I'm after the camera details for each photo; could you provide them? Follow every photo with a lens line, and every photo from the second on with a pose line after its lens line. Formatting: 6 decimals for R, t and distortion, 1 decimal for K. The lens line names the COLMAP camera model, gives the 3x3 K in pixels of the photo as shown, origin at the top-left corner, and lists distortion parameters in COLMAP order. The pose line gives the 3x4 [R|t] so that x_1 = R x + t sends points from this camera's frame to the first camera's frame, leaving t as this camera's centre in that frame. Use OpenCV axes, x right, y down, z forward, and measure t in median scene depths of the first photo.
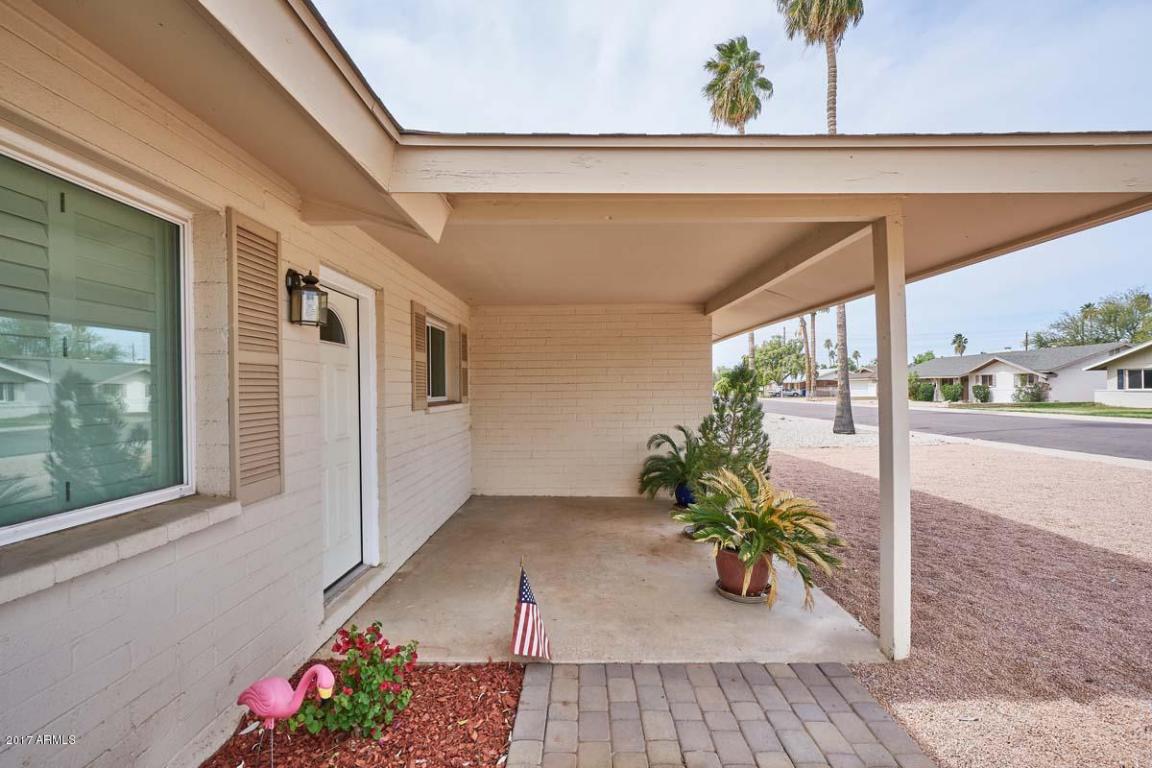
lens RADIAL K [[529.6, 0, 574.3], [0, 529.6, 390.1], [0, 0, 1]] dist [-0.002965, -0.000307]
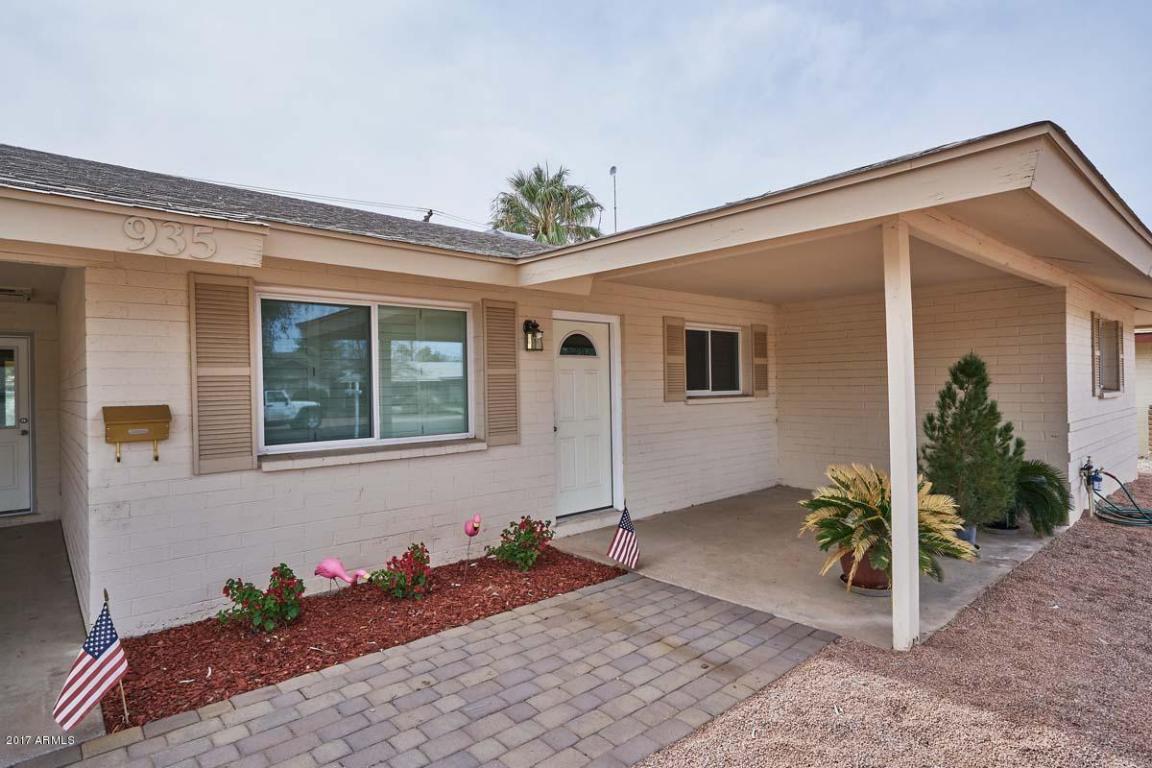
lens RADIAL K [[600.1, 0, 576.0], [0, 600.1, 384.0], [0, 0, 1]] dist [0.001576, 0.000192]
pose [[0.676896, -0.002881, -0.736073, 1.042110], [0.006795, 0.999974, 0.002335, -0.015702], [0.736048, -0.006582, 0.676898, -0.248470]]
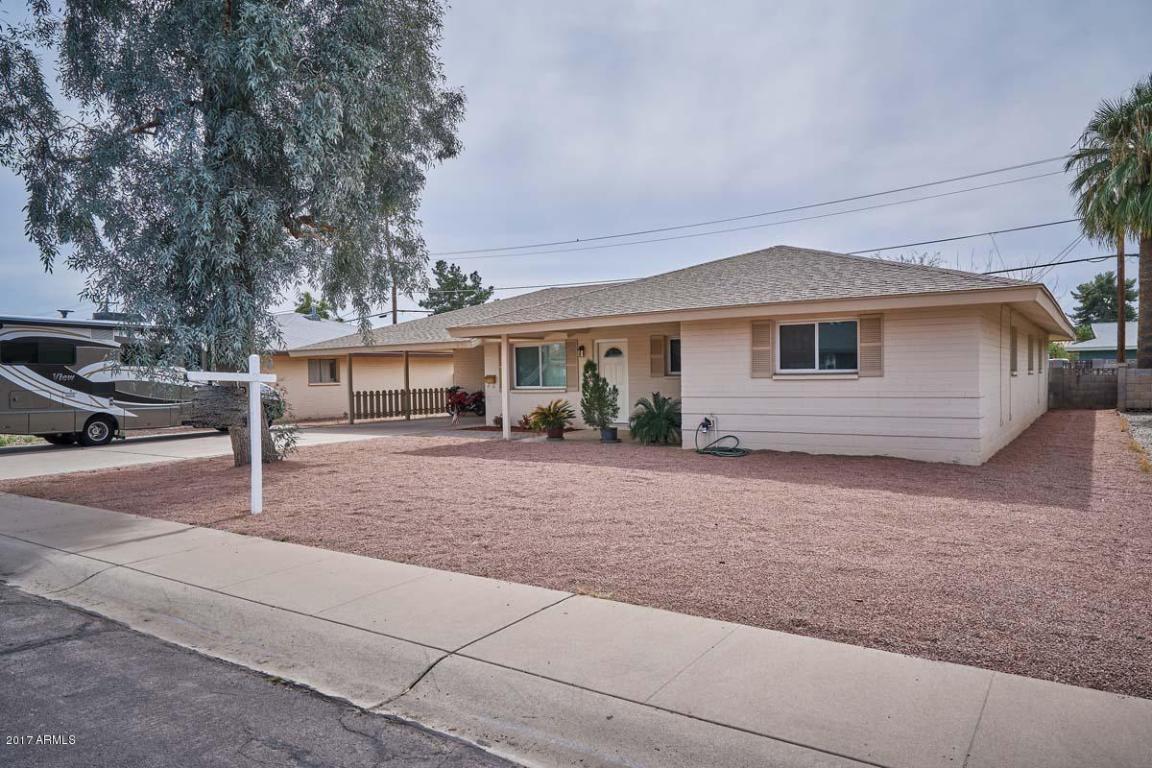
lens RADIAL K [[761.8, 0, 576.0], [0, 761.8, 384.0], [0, 0, 1]] dist [0.002762, 0.000630]
pose [[-0.549896, 0.028840, -0.834735, 5.137843], [0.019586, 0.999574, 0.021632, -0.029190], [0.835004, -0.004454, -0.550226, 4.657057]]
